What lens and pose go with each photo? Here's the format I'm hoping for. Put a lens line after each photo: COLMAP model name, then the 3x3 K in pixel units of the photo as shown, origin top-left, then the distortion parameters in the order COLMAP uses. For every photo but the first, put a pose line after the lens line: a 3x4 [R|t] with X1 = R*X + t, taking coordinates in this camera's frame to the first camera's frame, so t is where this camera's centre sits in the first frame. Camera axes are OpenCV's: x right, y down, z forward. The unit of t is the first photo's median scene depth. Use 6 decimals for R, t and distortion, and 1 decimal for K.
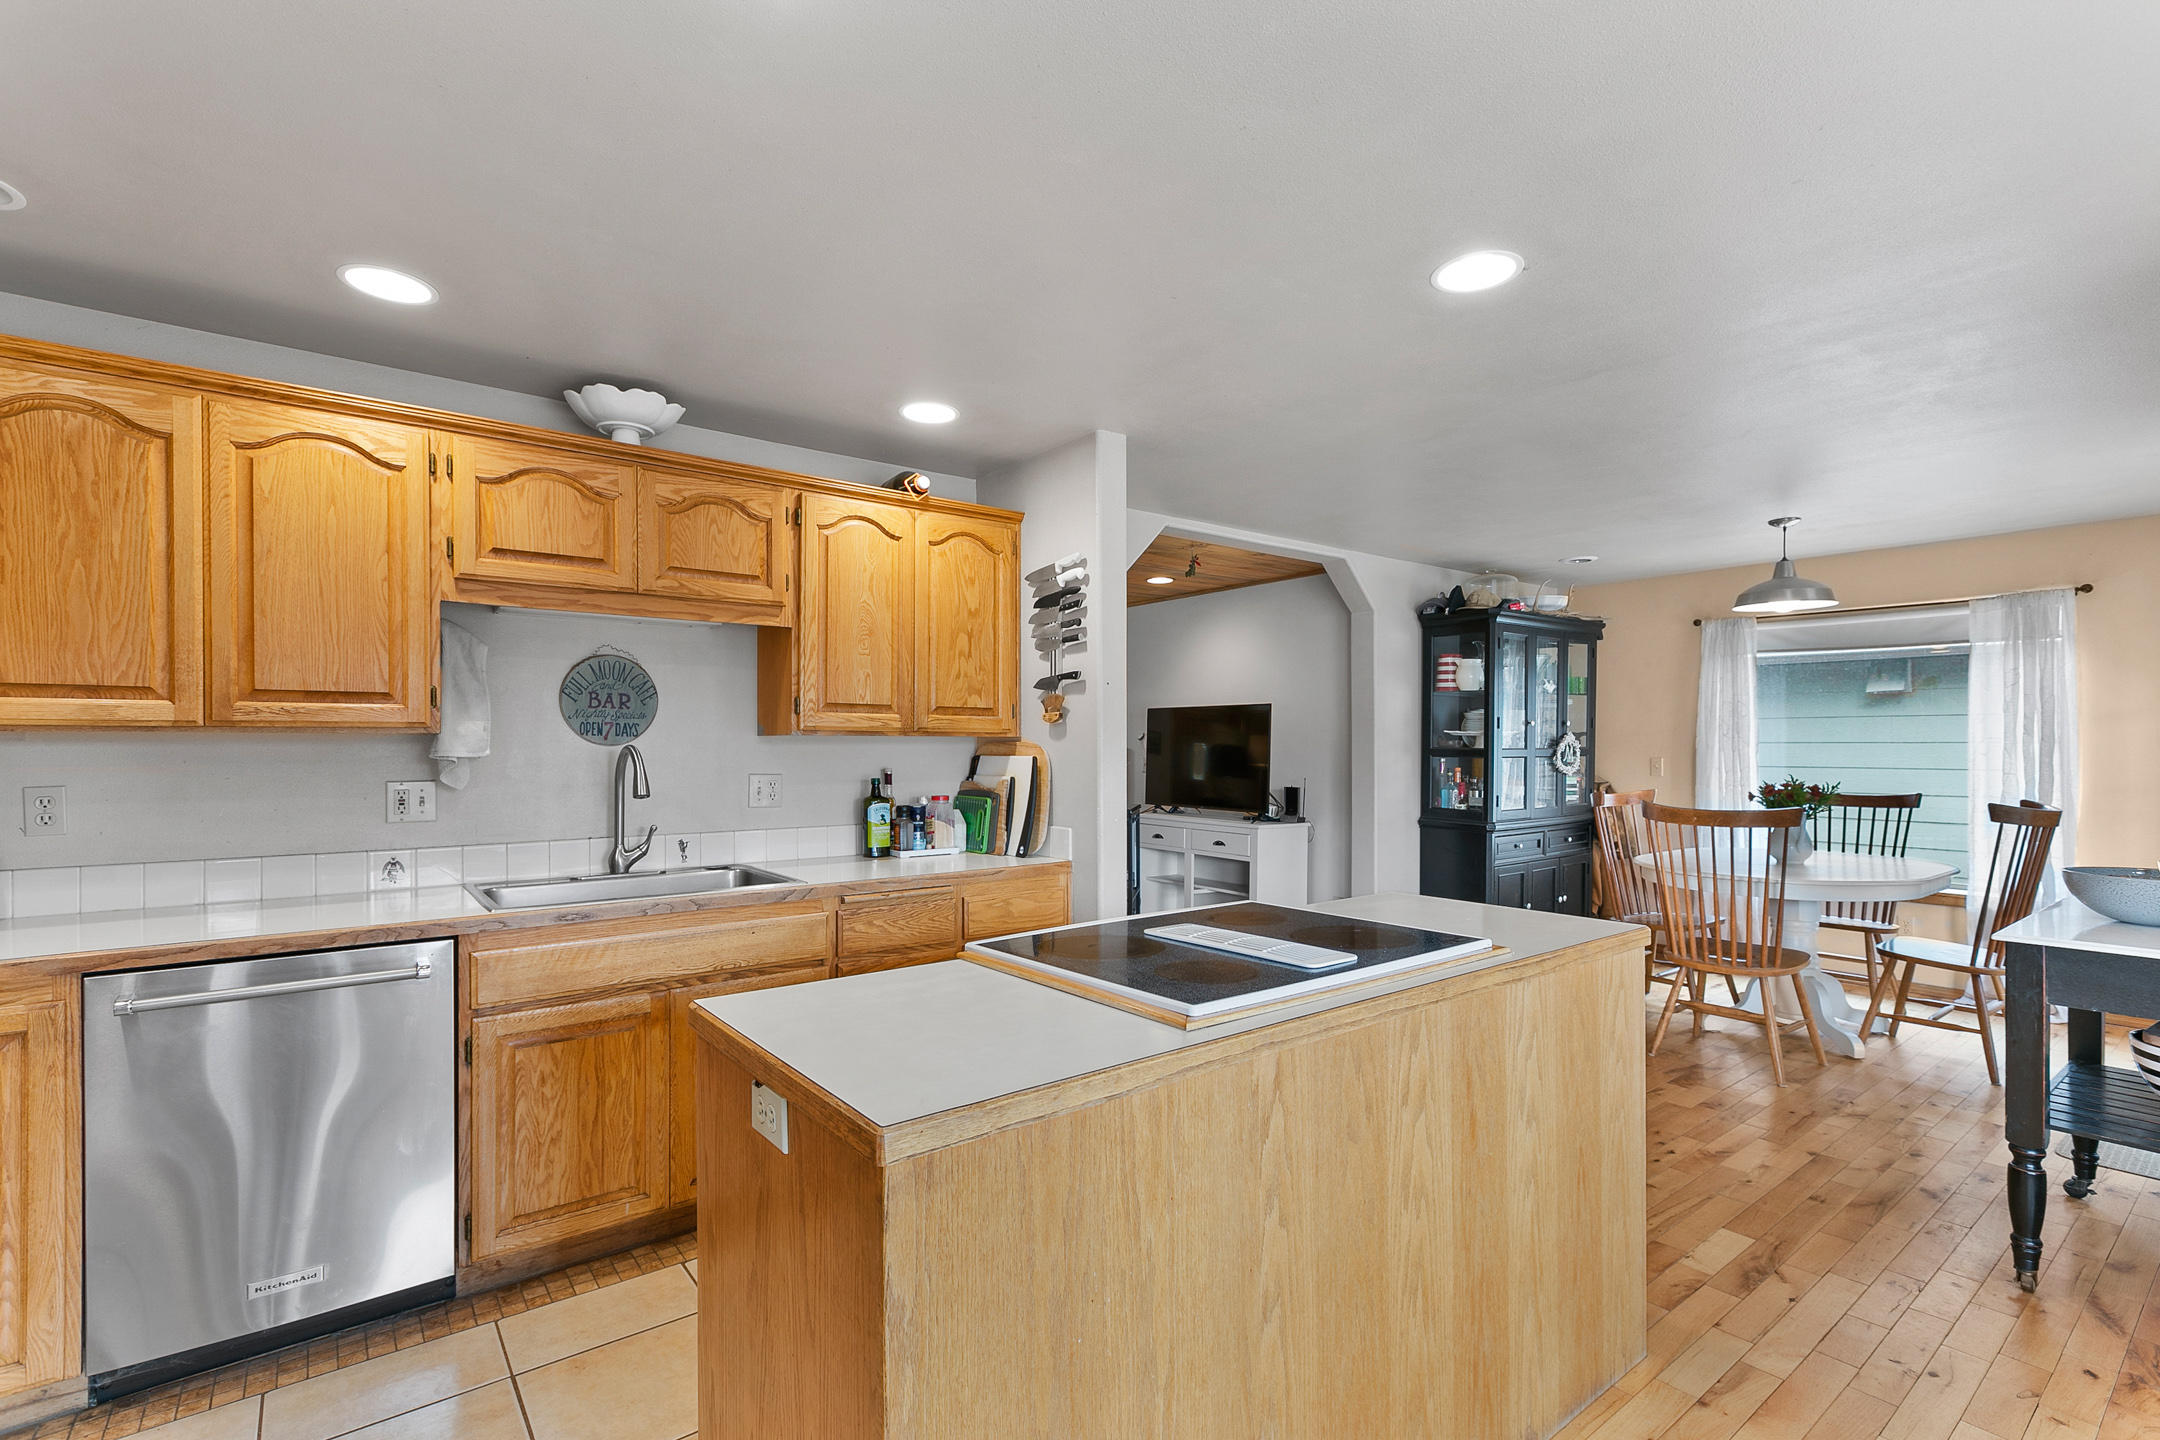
lens RADIAL K [[972.1, 0, 1034.7], [0, 972.1, 751.3], [0, 0, 1]] dist [0.003290, 0.000453]
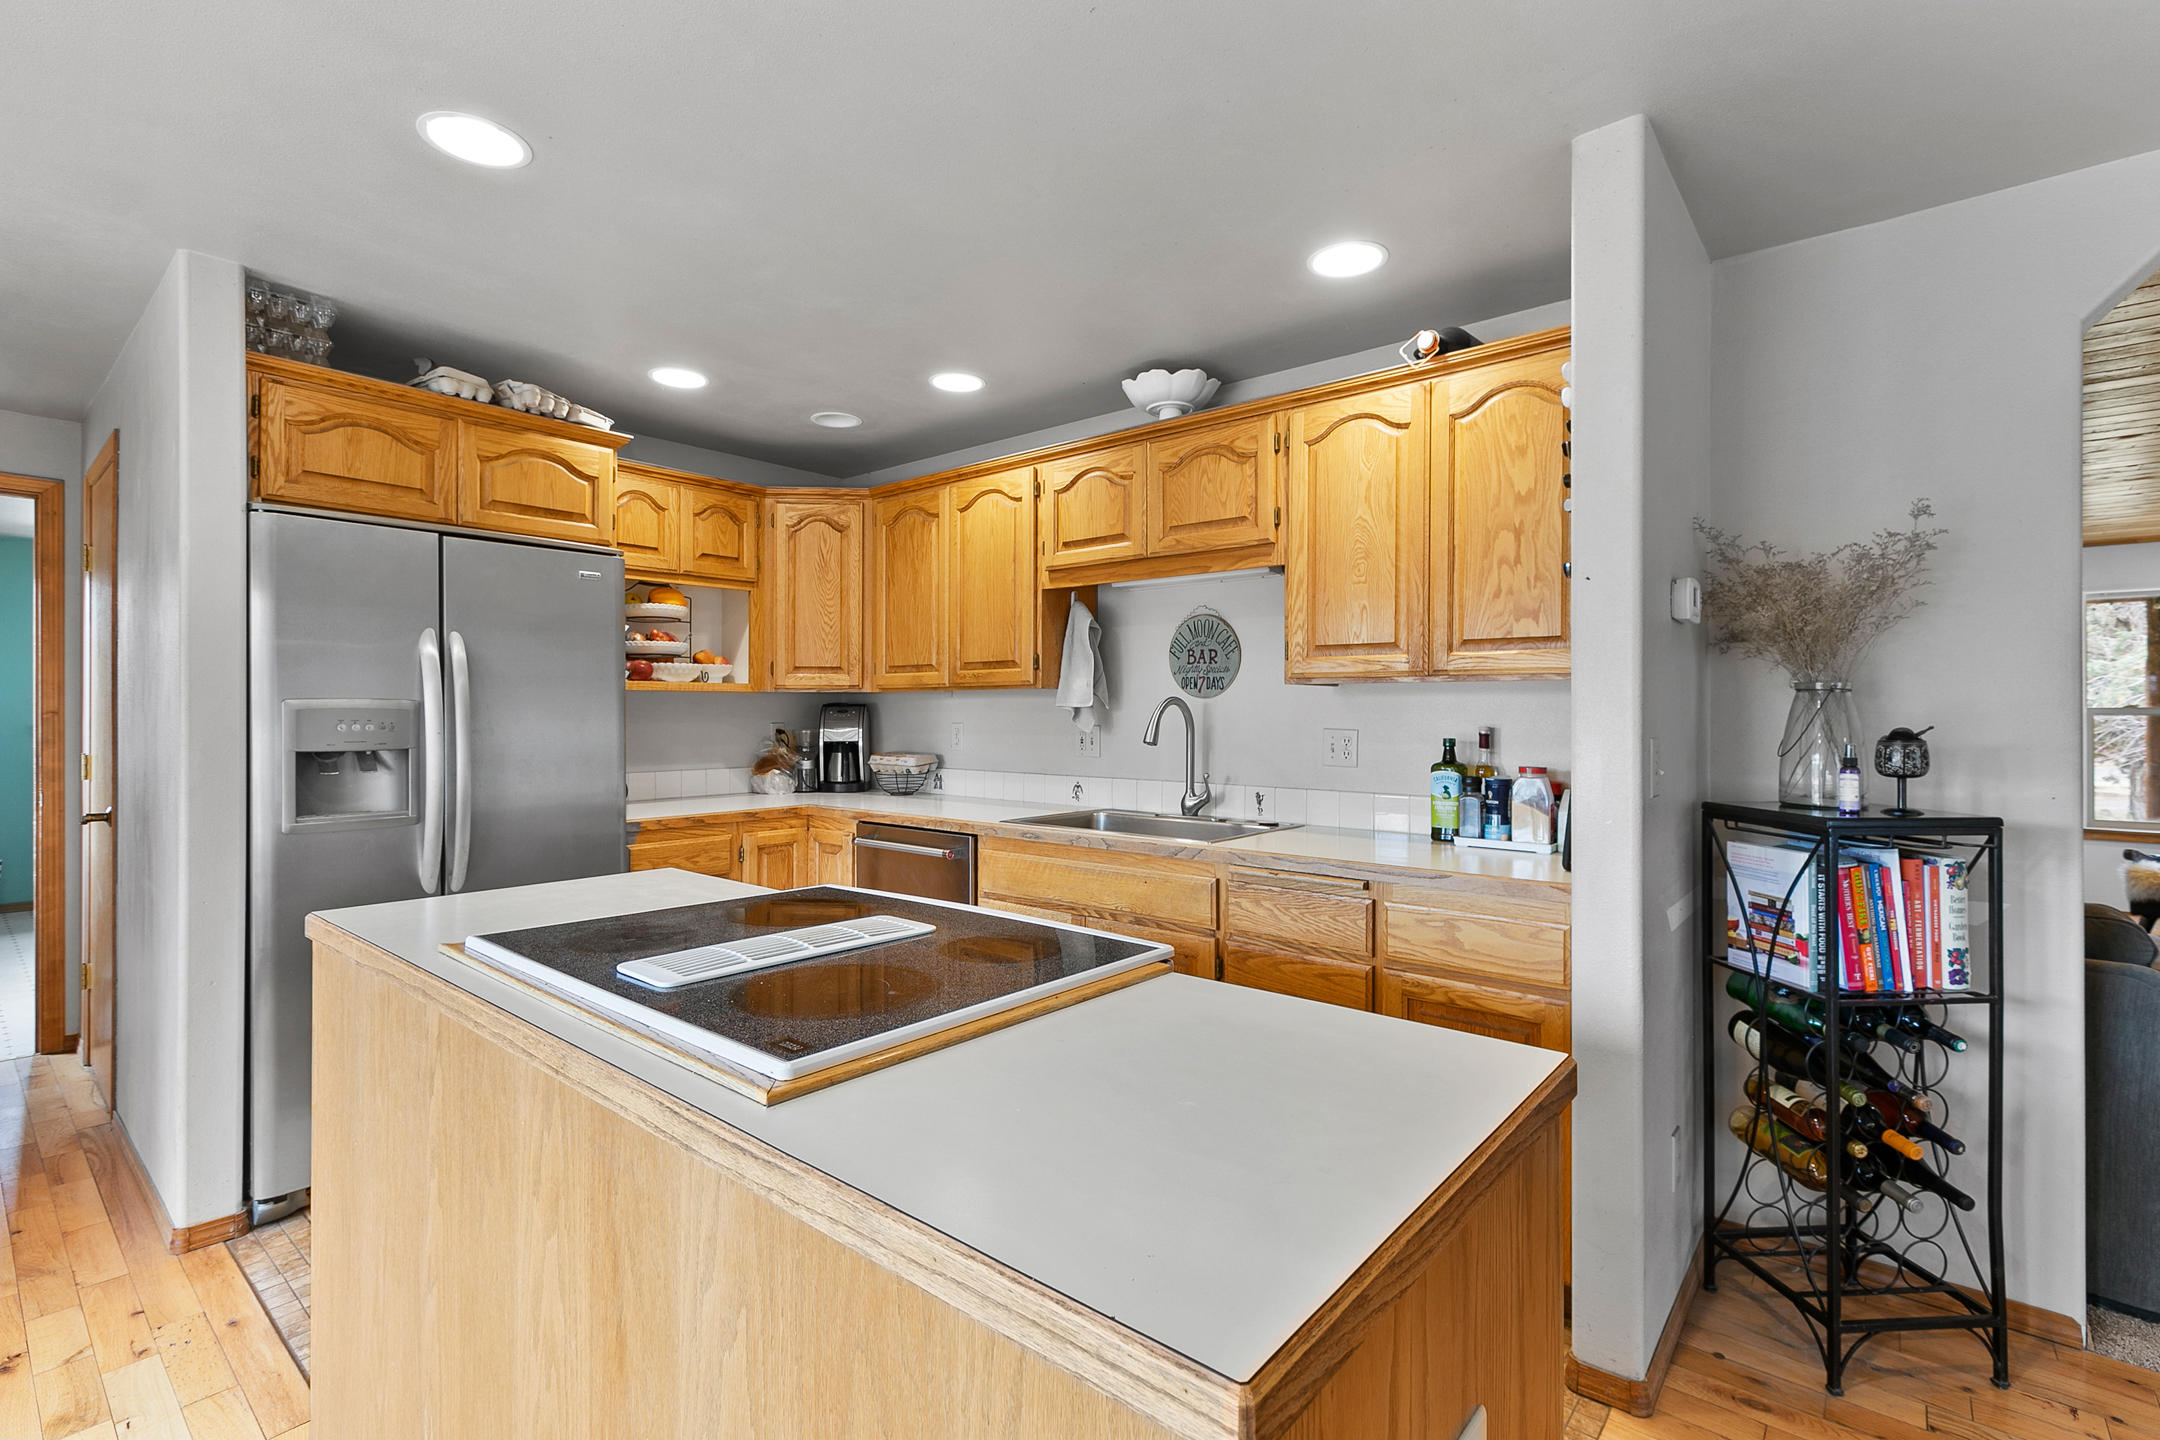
lens RADIAL K [[972.1, 0, 1079.6], [0, 972.1, 705.5], [0, 0, 1]] dist [0.003290, 0.000453]
pose [[0.249943, -0.004254, -0.968251, 0.579503], [-0.006938, 0.999957, -0.006184, 0.010119], [0.968236, 0.008263, 0.249902, 0.600112]]
